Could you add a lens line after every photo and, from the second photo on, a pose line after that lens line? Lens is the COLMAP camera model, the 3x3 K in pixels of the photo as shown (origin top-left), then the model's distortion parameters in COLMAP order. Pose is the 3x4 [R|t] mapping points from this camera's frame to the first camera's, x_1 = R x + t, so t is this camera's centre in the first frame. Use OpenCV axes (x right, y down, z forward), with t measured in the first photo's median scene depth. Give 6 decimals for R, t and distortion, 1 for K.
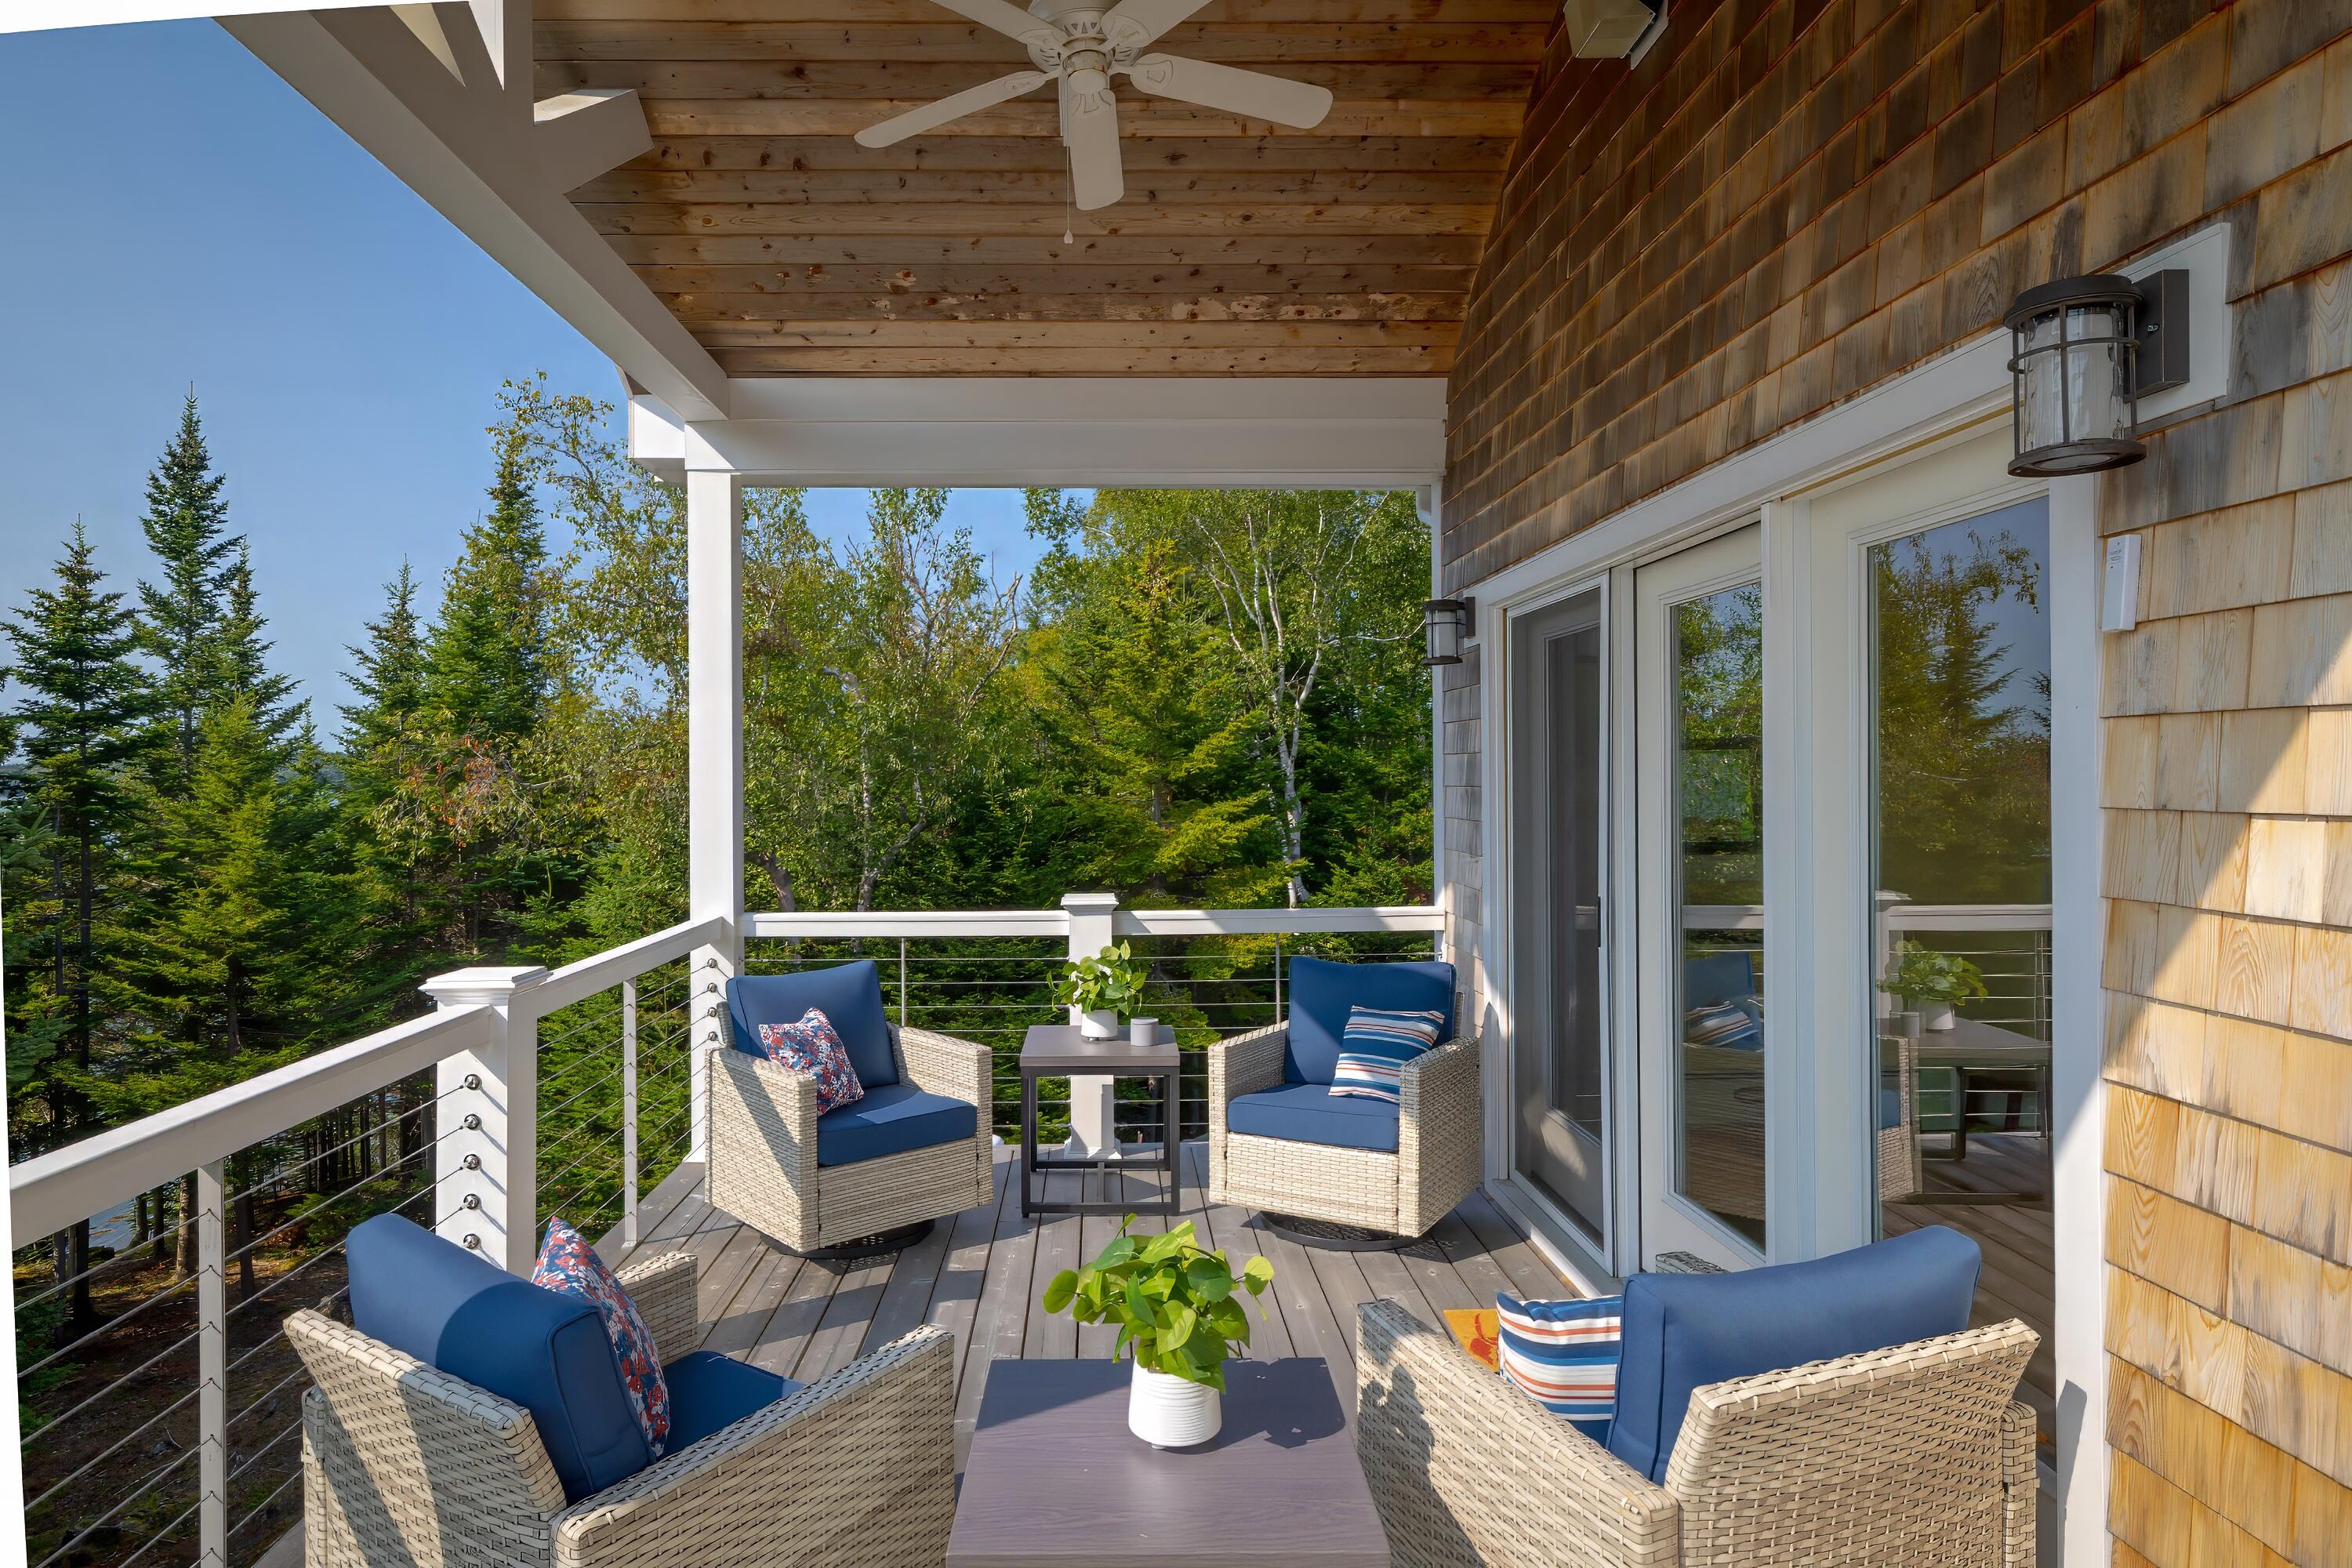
lens RADIAL K [[1329.4, 0, 1119.8], [0, 1329.4, 775.4], [0, 0, 1]] dist [0.000948, 0.000645]
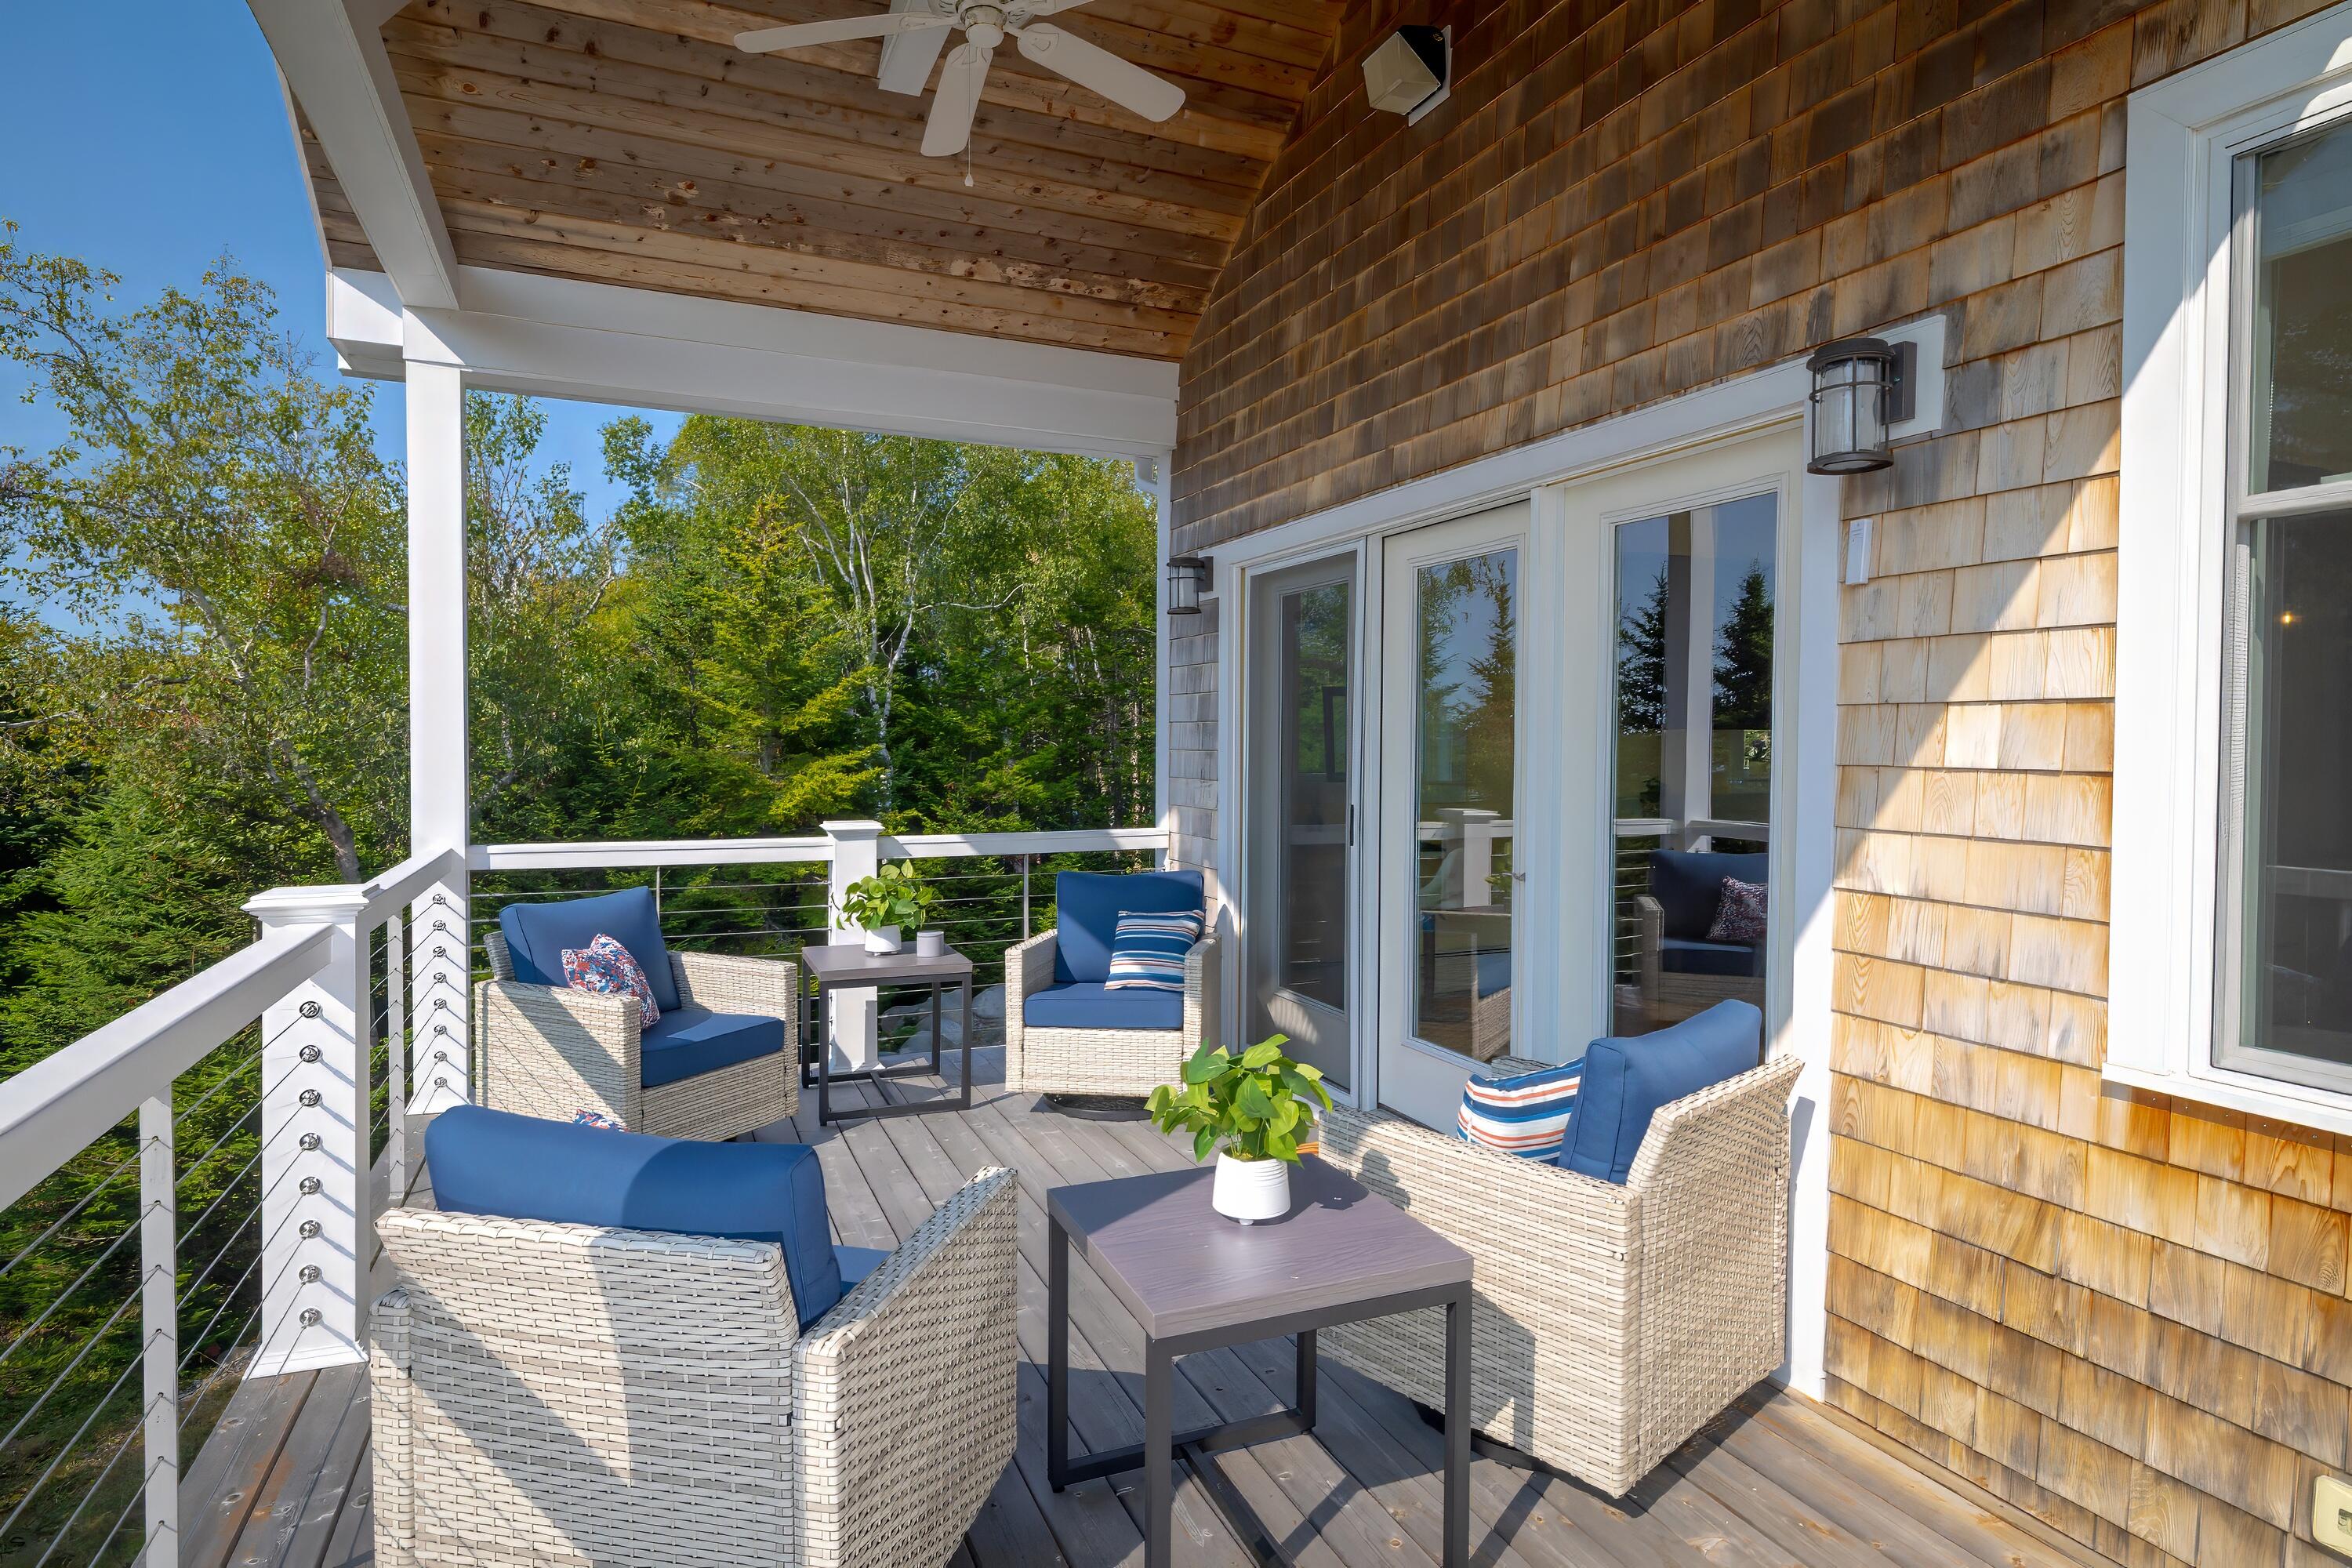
lens RADIAL K [[1253.4, 0, 1176.6], [0, 1253.4, 776.2], [0, 0, 1]] dist [0.003383, -0.003253]
pose [[0.923638, 0.001216, 0.383265, -0.198352], [-0.011809, 0.999611, 0.025285, 0.032425], [-0.383085, -0.027880, 0.923292, -0.001870]]
